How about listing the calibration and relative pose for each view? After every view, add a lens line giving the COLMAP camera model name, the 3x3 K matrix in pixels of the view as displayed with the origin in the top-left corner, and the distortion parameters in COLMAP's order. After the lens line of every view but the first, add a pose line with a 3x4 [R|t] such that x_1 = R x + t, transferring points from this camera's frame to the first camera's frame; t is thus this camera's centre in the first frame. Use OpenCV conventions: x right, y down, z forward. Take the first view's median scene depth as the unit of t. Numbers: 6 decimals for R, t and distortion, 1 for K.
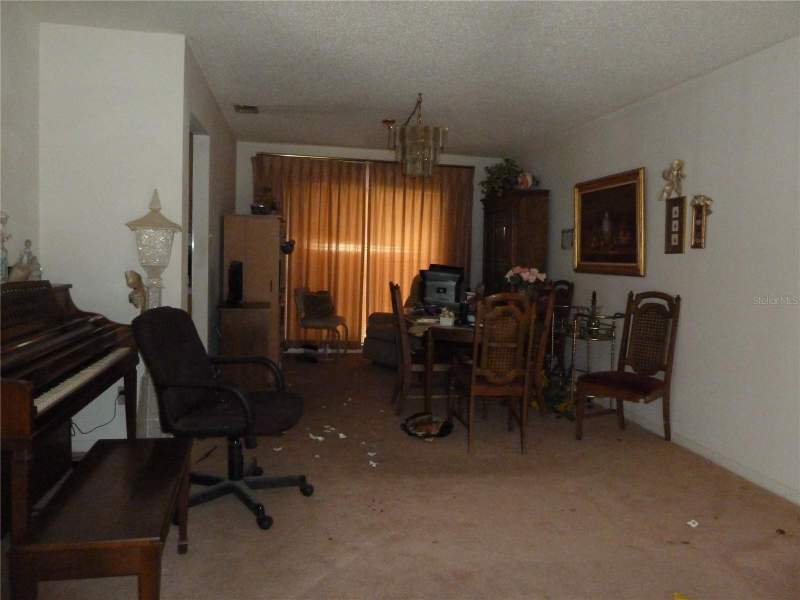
lens RADIAL K [[622.6, 0, 399.6], [0, 622.6, 294.5], [0, 0, 1]] dist [0.000918, 0.007048]
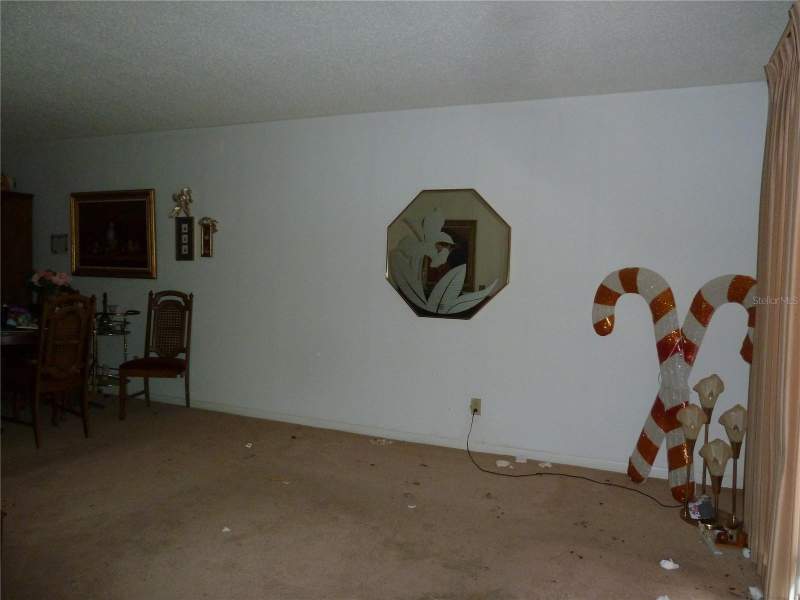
lens RADIAL K [[622.6, 0, 400.4], [0, 622.6, 302.4], [0, 0, 1]] dist [0.000918, 0.007048]
pose [[0.585338, -0.040929, 0.809756, -0.333260], [0.034596, 0.999076, 0.025490, 0.002864], [-0.810051, 0.013094, 0.586213, -0.105101]]
